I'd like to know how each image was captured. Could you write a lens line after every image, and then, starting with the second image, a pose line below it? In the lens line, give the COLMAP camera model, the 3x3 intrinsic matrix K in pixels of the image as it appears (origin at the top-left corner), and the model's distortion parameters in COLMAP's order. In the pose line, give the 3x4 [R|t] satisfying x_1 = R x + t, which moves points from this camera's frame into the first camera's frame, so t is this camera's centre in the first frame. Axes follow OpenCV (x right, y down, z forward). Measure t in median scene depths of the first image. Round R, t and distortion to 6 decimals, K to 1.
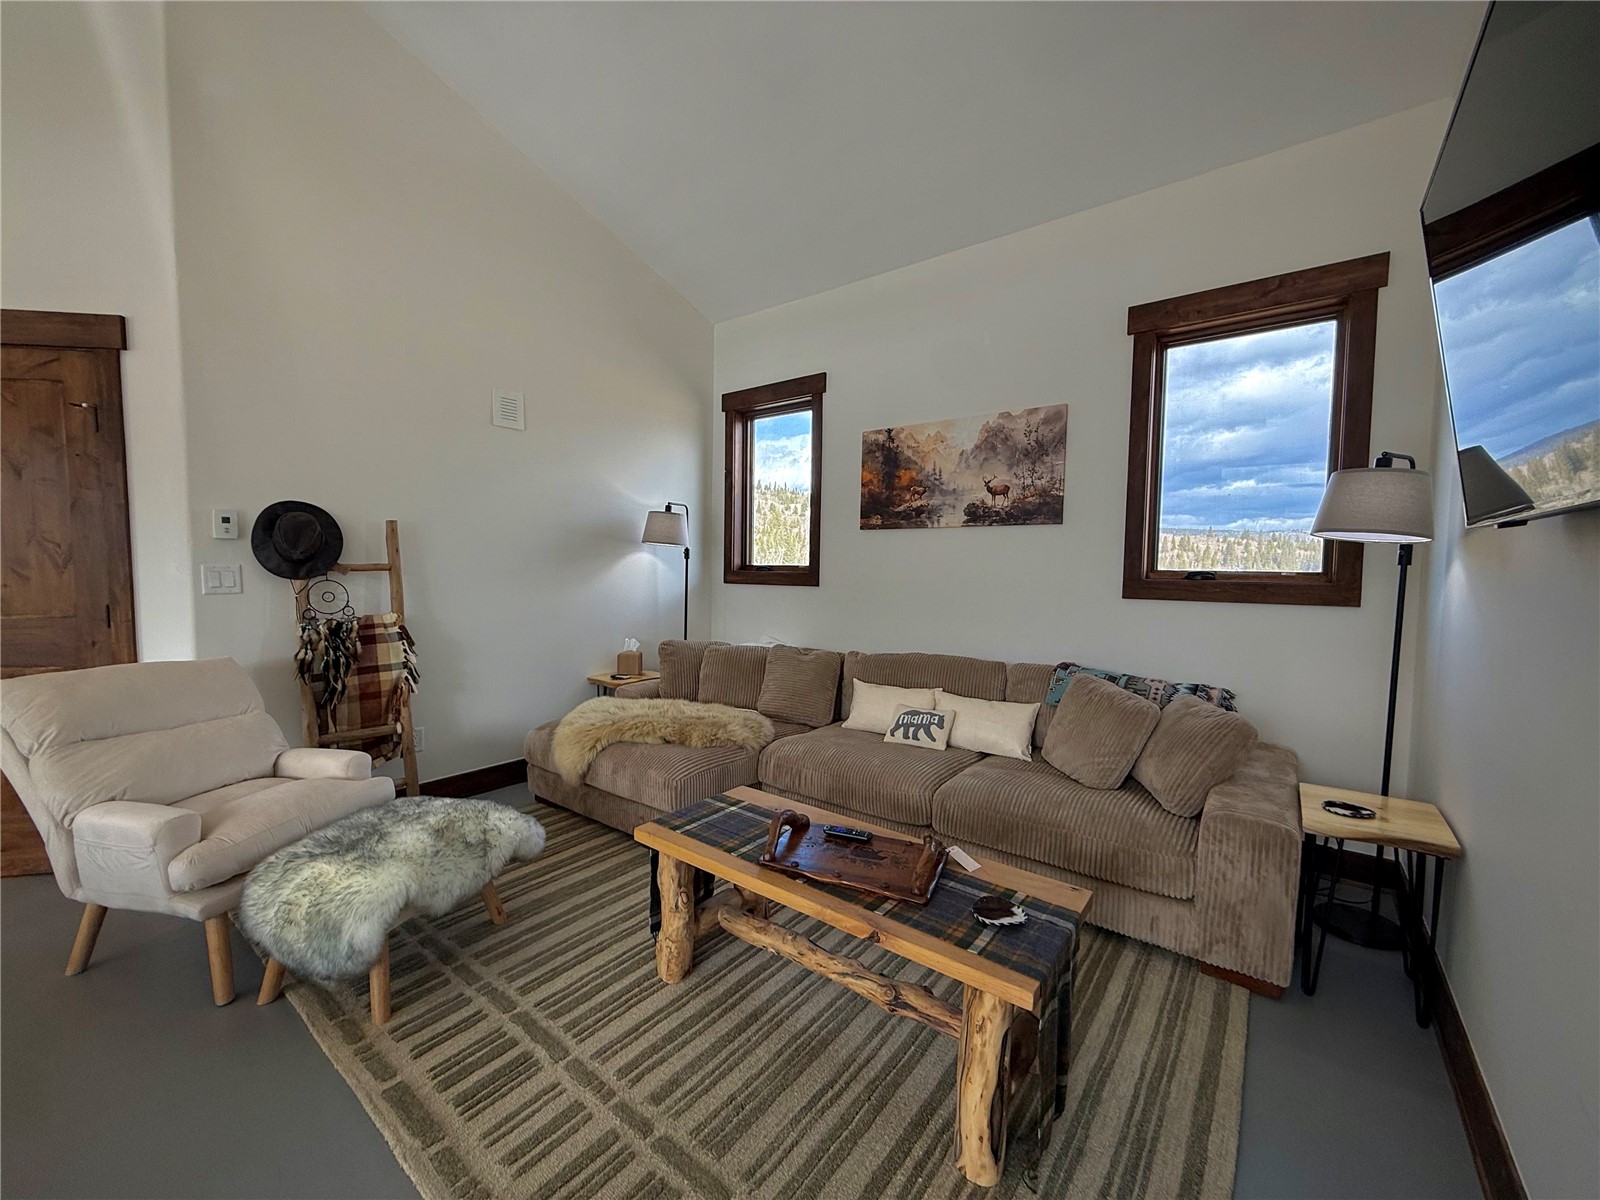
lens RADIAL K [[635.3, 0, 799.6], [0, 635.3, 603.1], [0, 0, 1]] dist [0.001609, -0.000500]
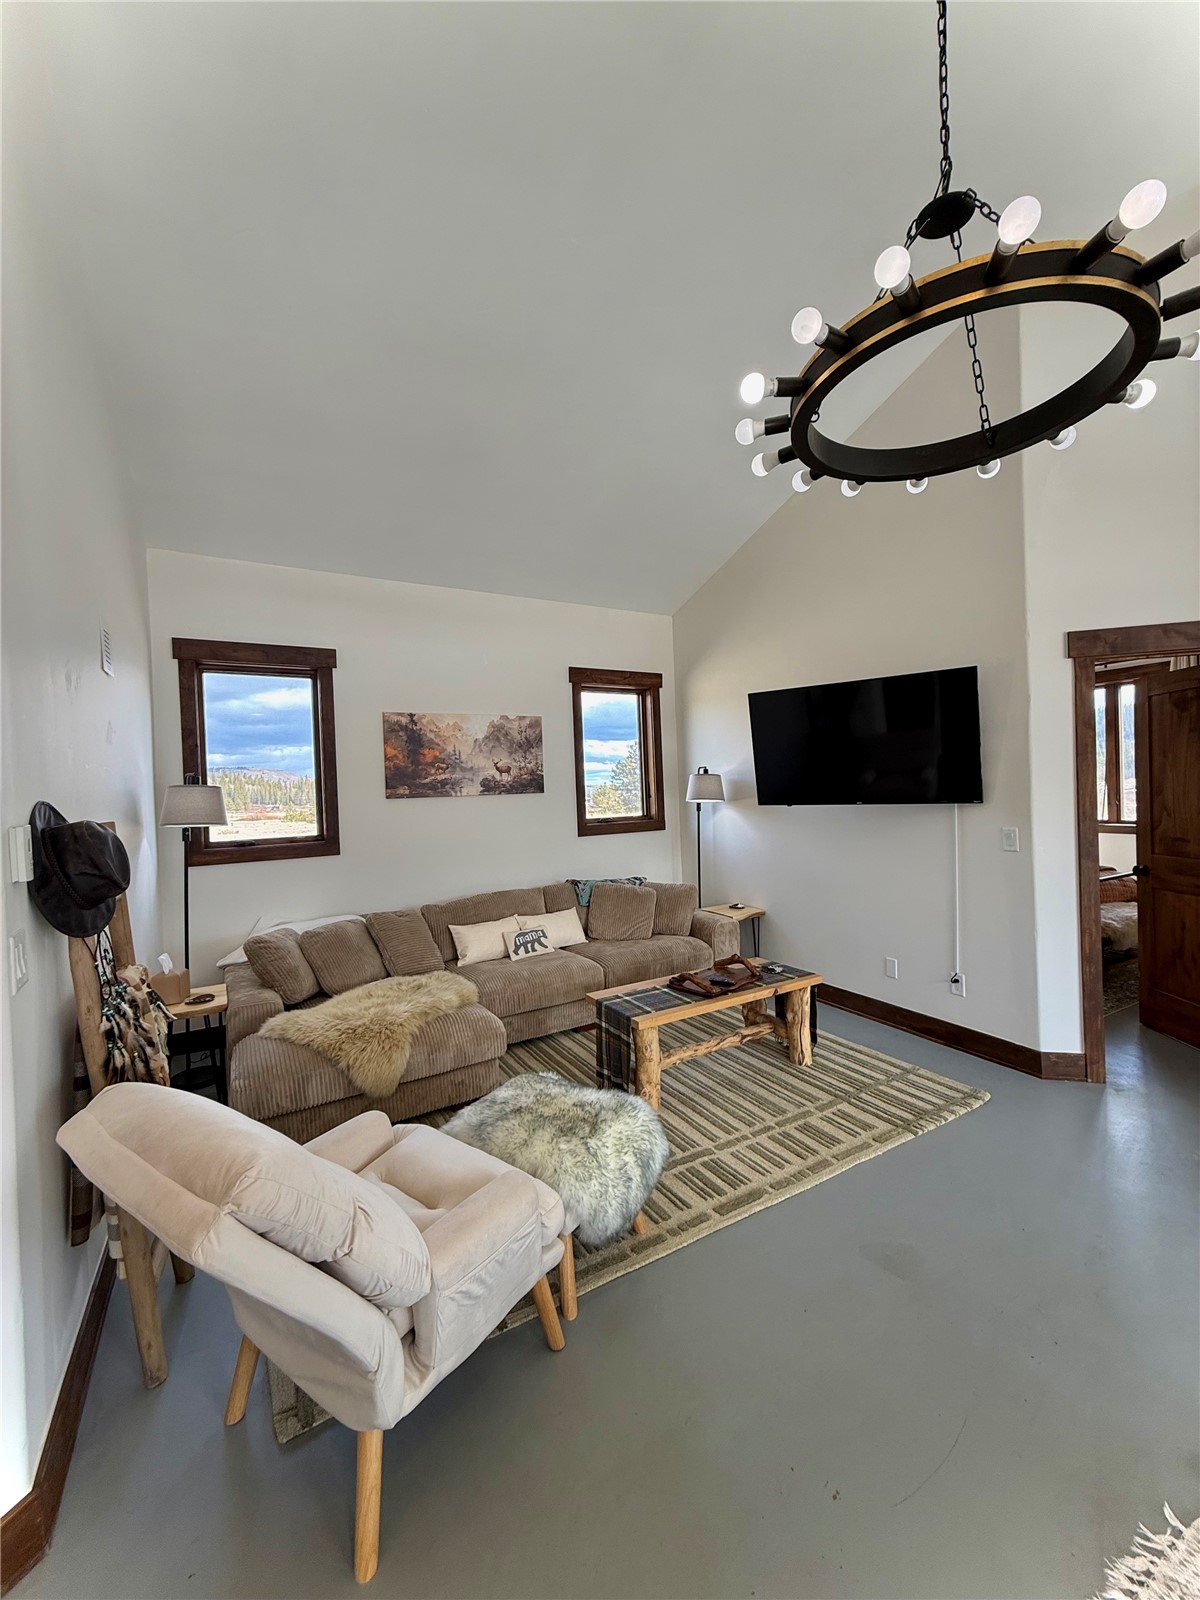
lens RADIAL K [[635.3, 0, 596.8], [0, 635.3, 796.9], [0, 0, 1]] dist [0.001609, -0.000500]
pose [[0.384132, -0.035084, 0.922611, -1.213267], [0.095640, 0.995414, -0.001967, -0.124810], [-0.918311, 0.088994, 0.385726, 0.356708]]
